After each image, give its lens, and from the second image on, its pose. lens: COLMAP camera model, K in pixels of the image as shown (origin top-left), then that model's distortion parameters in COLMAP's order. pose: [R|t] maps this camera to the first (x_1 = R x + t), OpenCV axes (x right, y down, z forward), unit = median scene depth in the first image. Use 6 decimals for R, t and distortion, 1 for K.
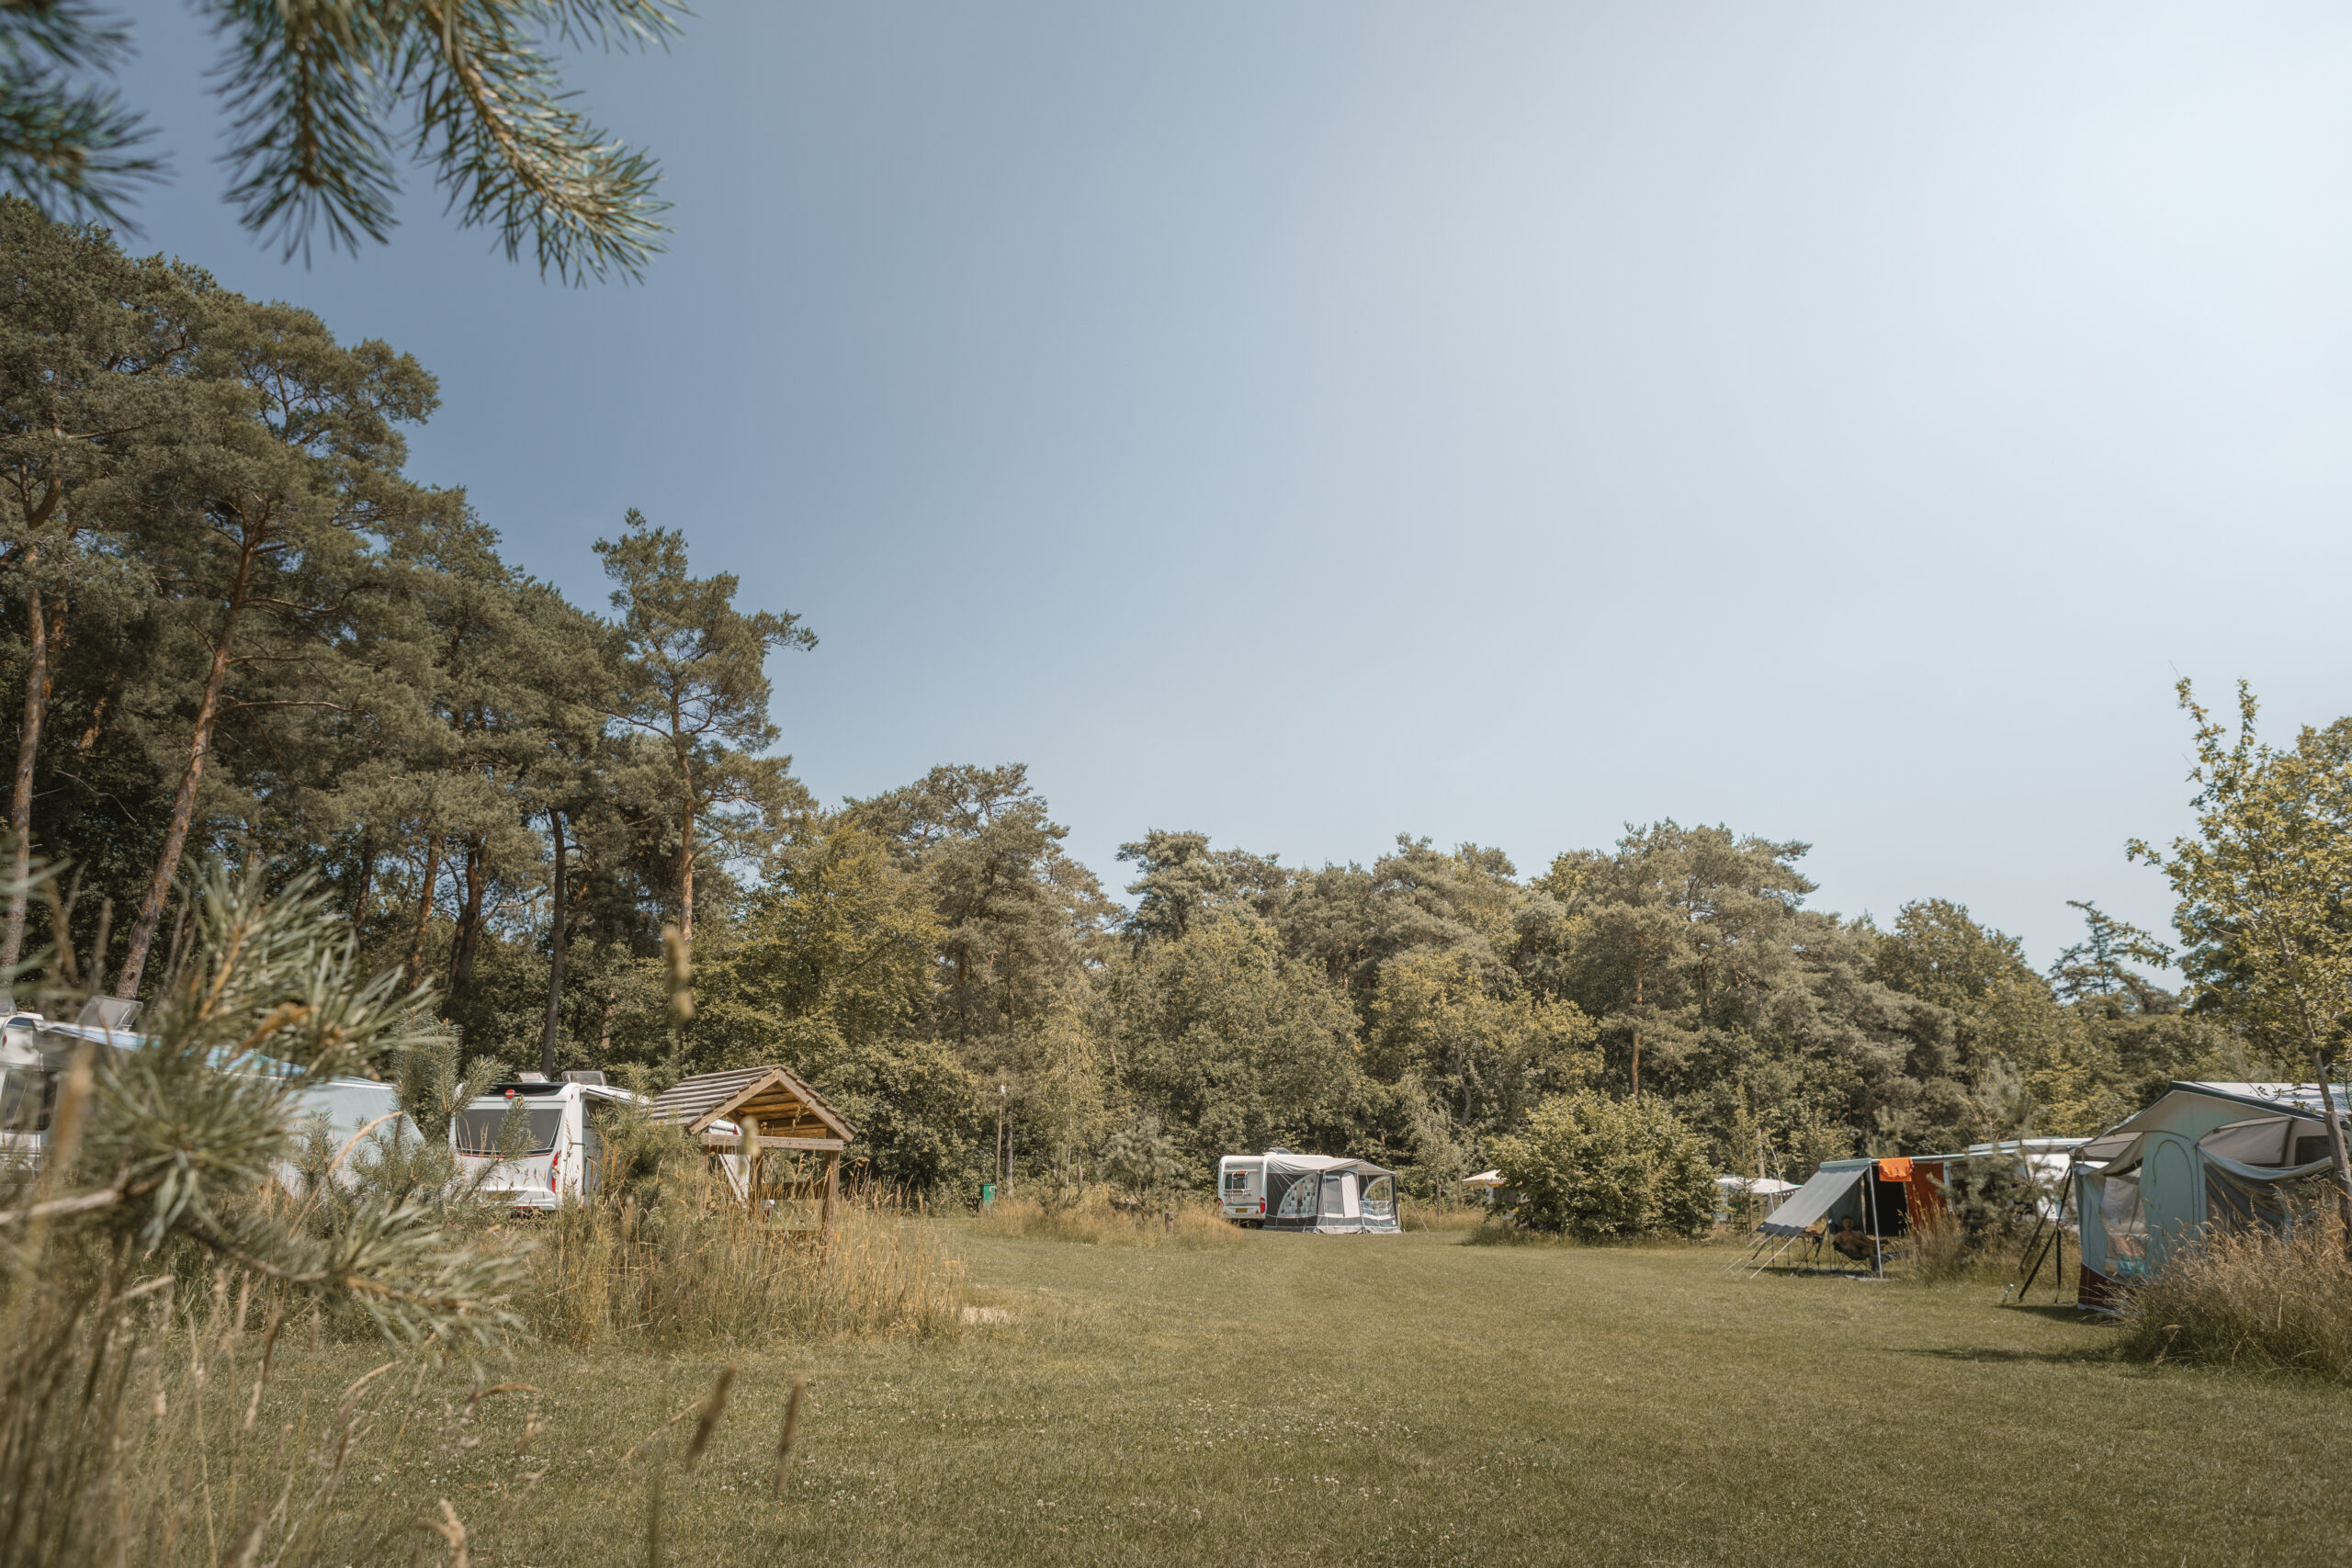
lens RADIAL K [[1610.3, 0, 1176.0], [0, 1610.3, 784.0], [0, 0, 1]] dist [0.002218, -0.000303]
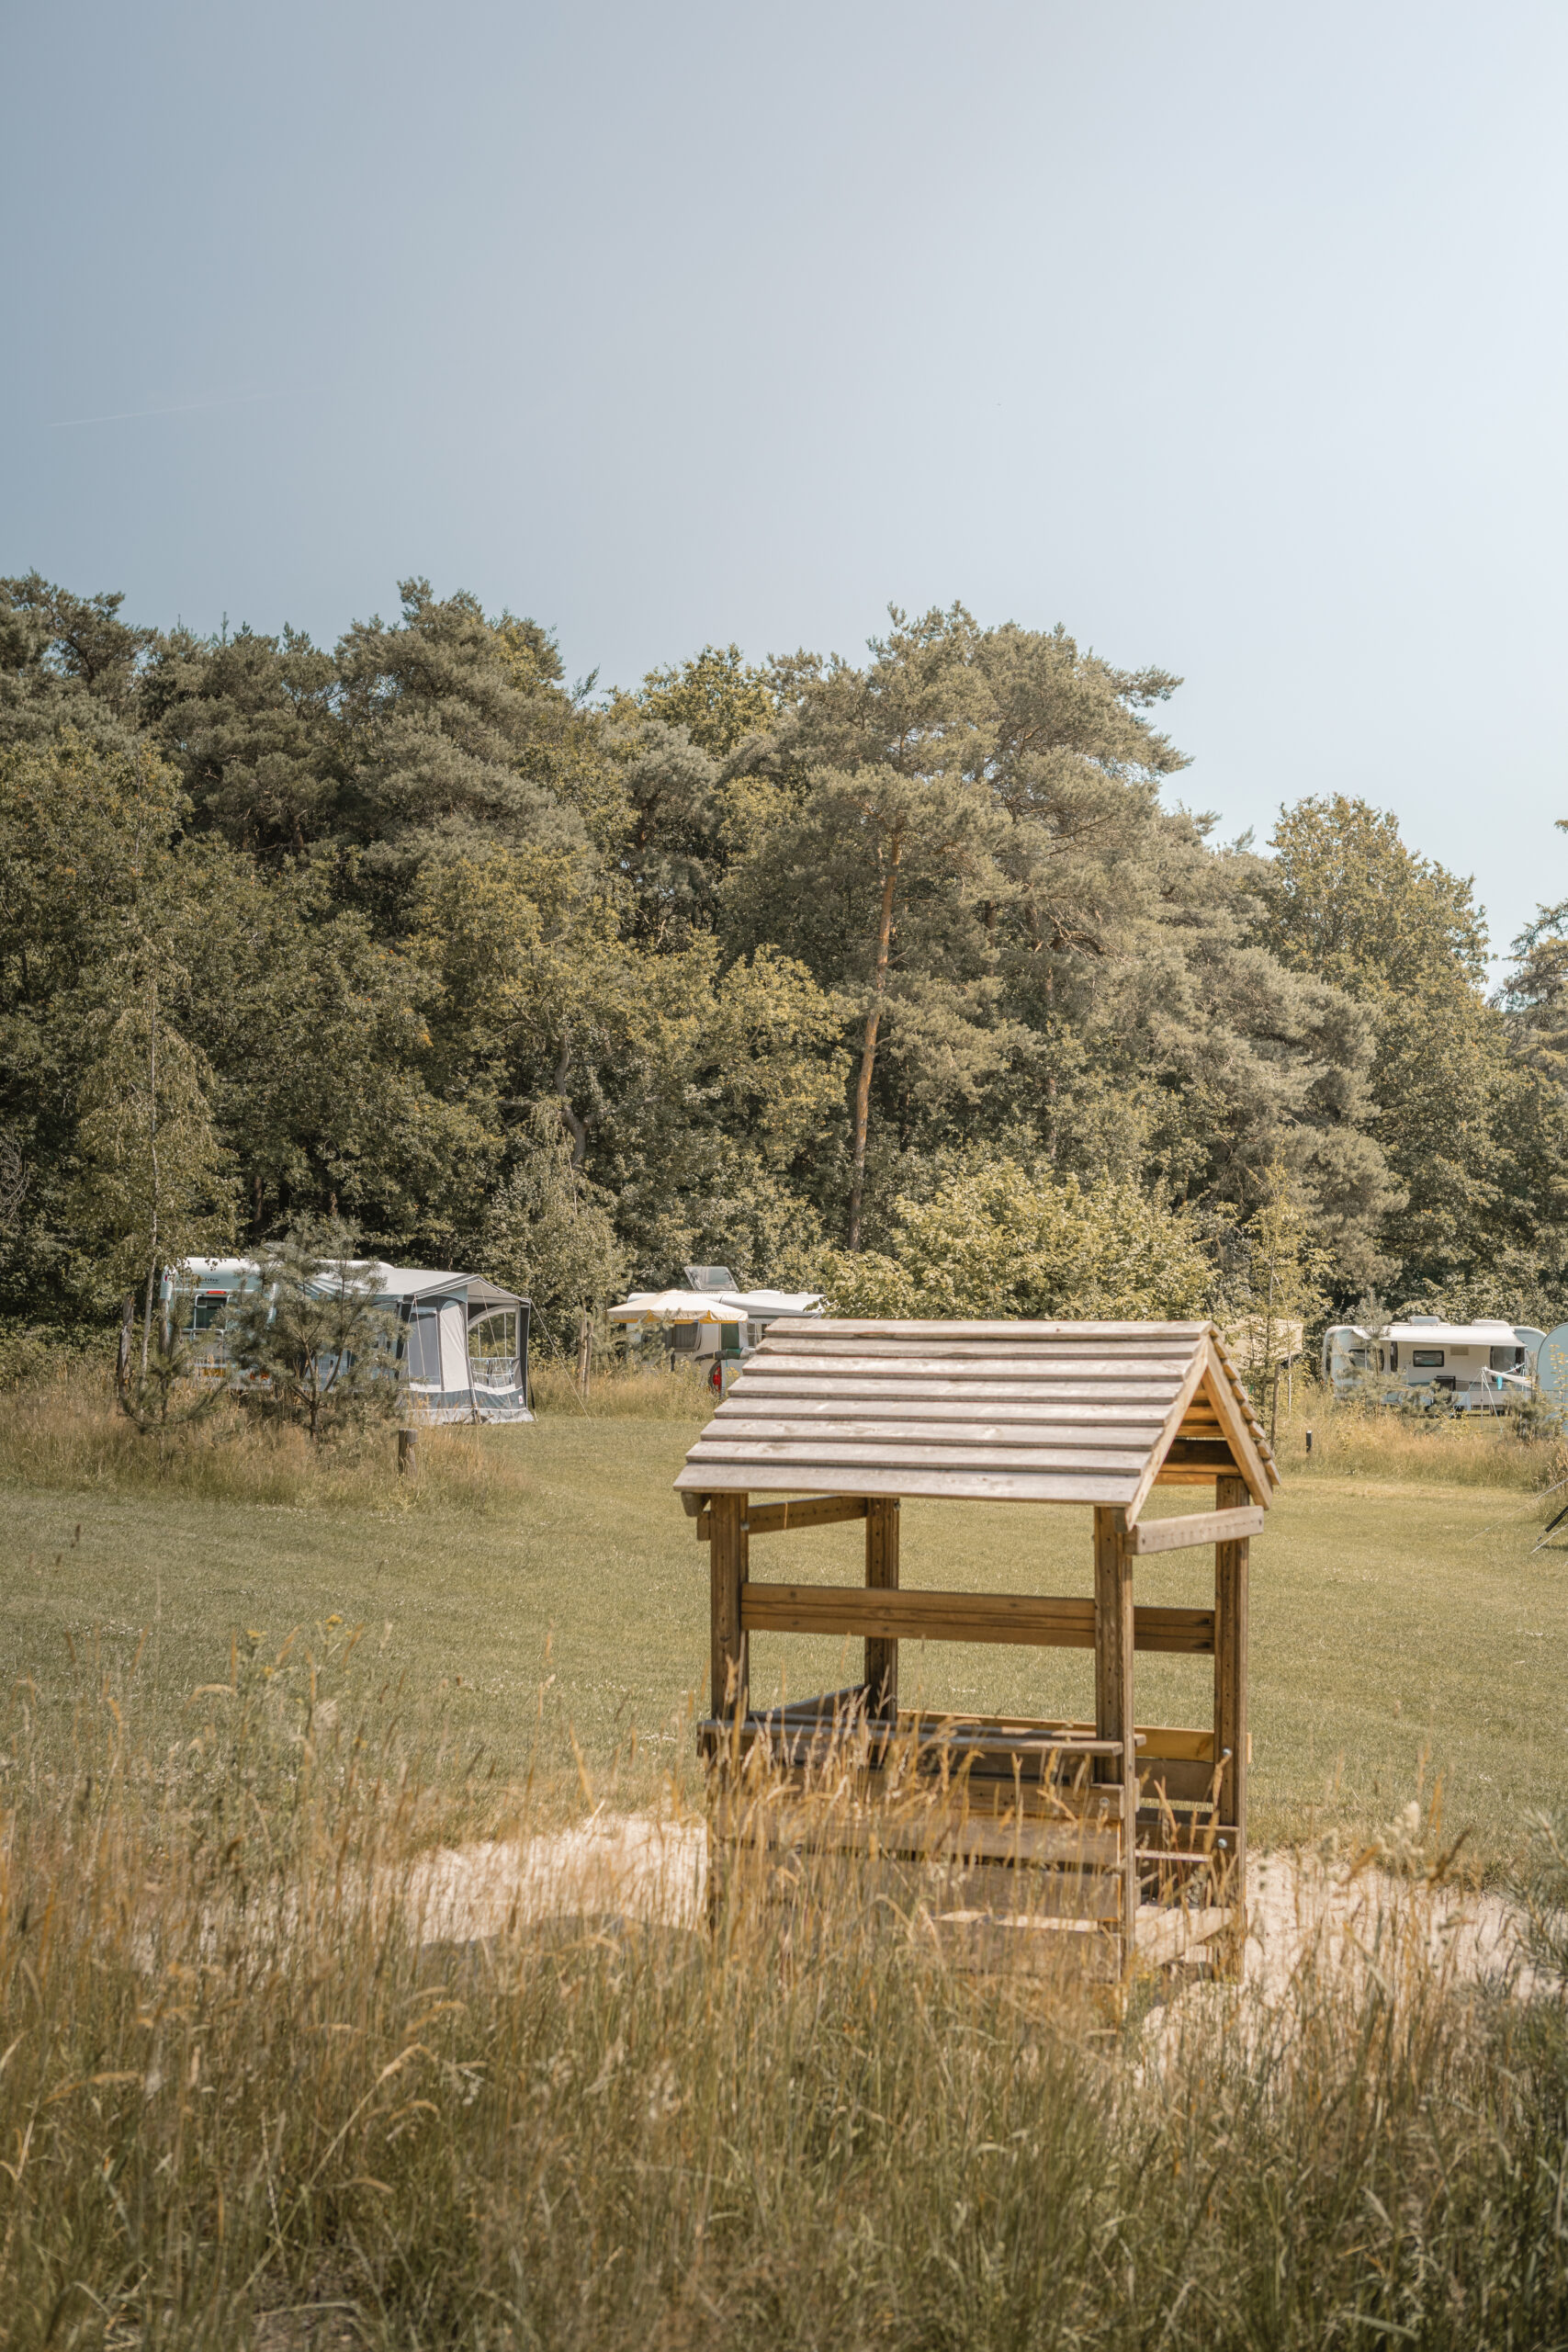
lens RADIAL K [[3256.1, 0, 784.0], [0, 3256.1, 1176.0], [0, 0, 1]] dist [-0.098328, -0.002284]
pose [[0.930909, 0.032451, 0.363806, -0.107129], [-0.111832, 0.973533, 0.199318, -0.000639], [-0.347709, -0.226232, 0.909900, 0.058750]]
